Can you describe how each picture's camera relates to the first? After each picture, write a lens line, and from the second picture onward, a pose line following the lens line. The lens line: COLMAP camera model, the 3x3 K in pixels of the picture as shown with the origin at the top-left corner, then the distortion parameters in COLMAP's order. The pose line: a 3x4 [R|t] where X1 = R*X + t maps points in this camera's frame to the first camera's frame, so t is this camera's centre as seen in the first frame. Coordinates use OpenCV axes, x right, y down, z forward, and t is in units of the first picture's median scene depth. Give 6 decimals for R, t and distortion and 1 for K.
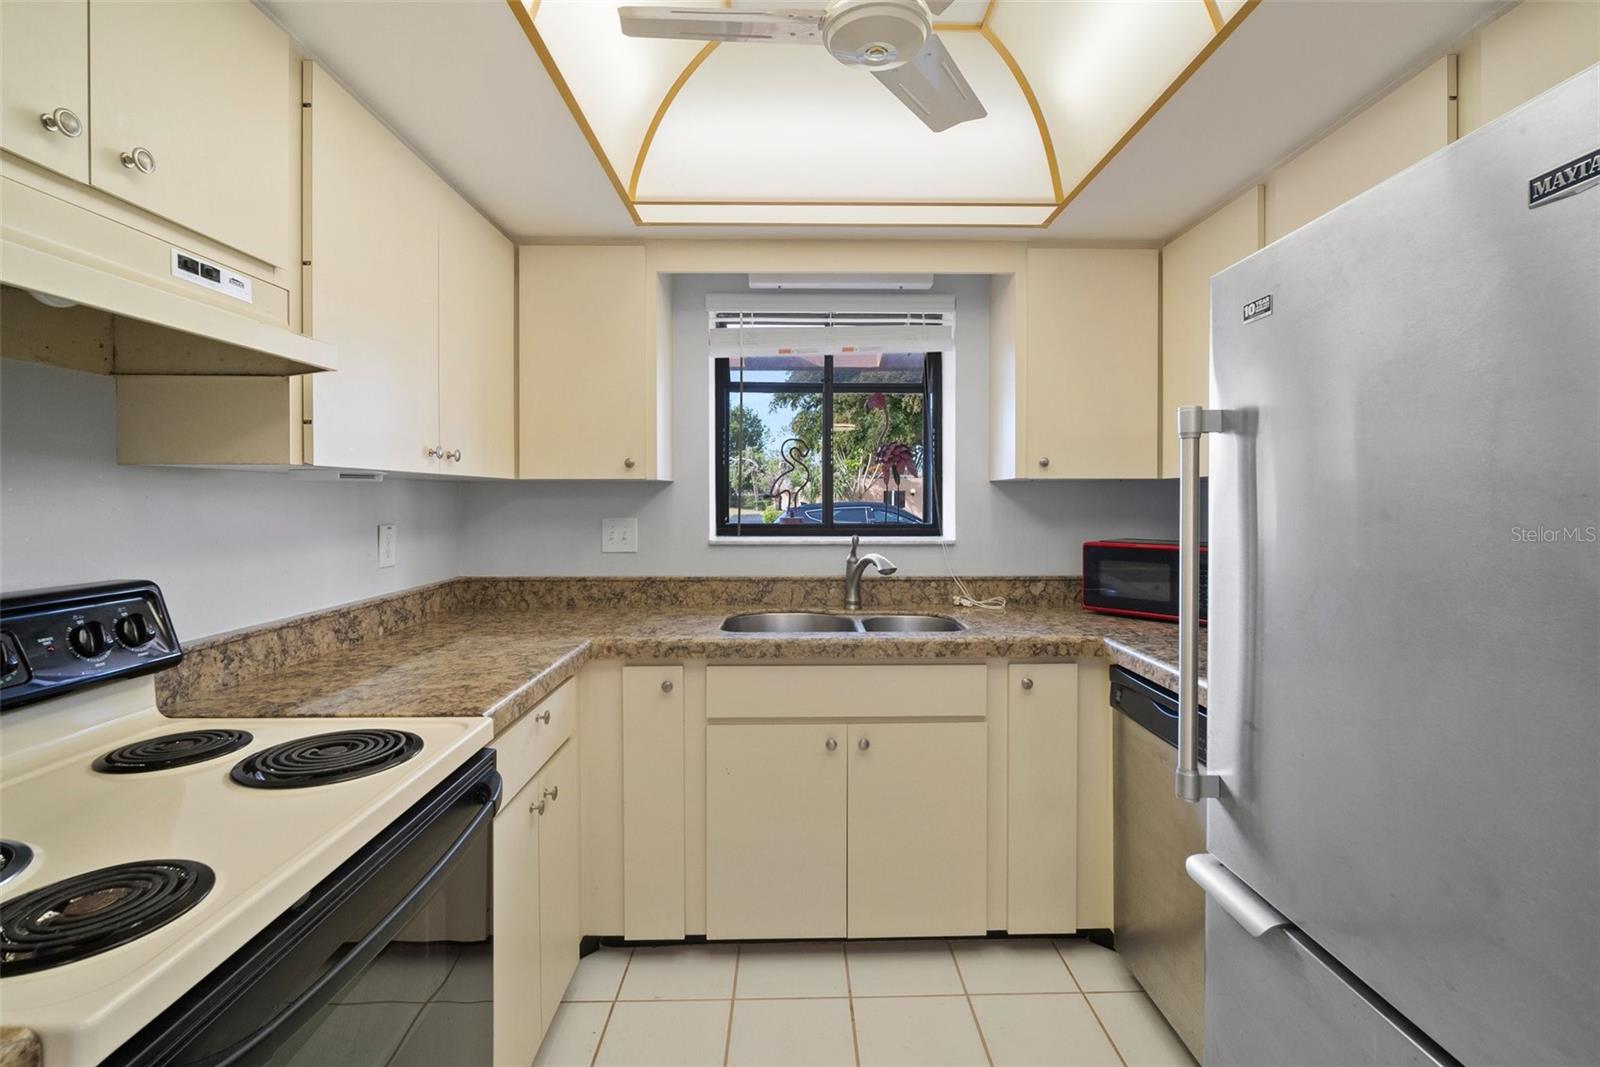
lens RADIAL K [[713.7, 0, 804.5], [0, 713.7, 505.9], [0, 0, 1]] dist [-0.014792, 0.003719]
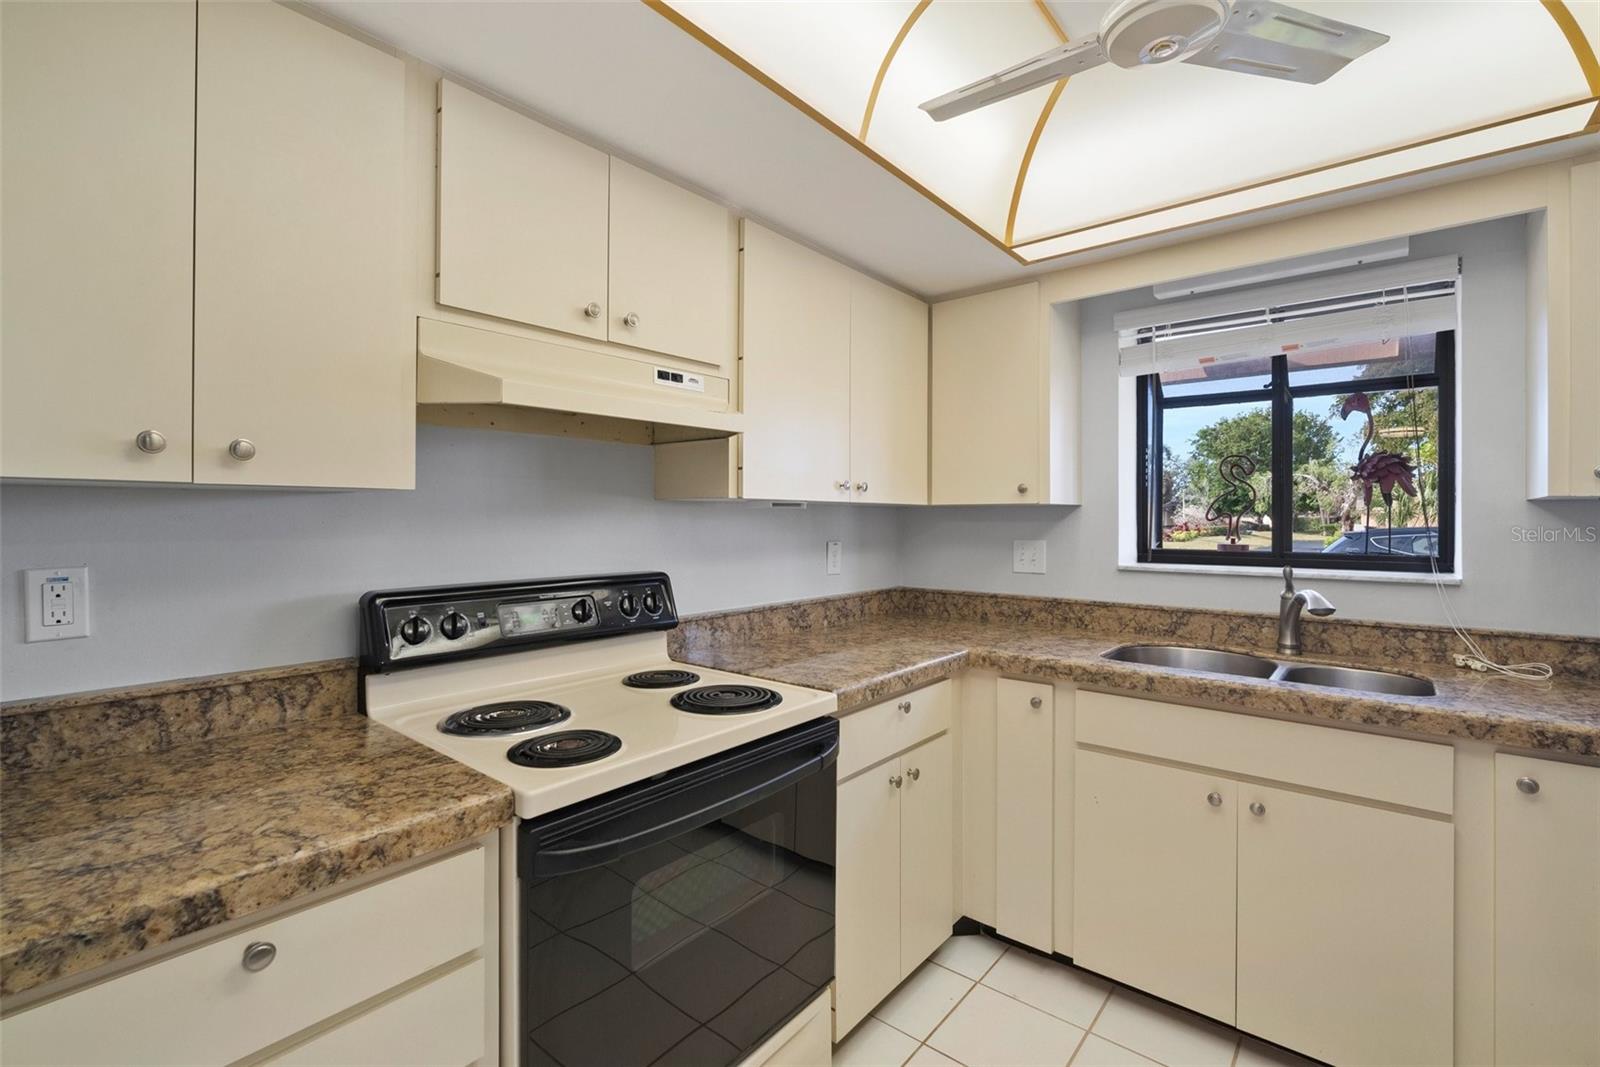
lens RADIAL K [[713.7, 0, 827.9], [0, 713.7, 517.0], [0, 0, 1]] dist [-0.014792, 0.003719]
pose [[0.764169, 0.000499, -0.645016, 0.237709], [-0.010772, 0.999870, -0.011988, -0.002280], [0.644927, 0.016109, 0.764075, 0.004513]]
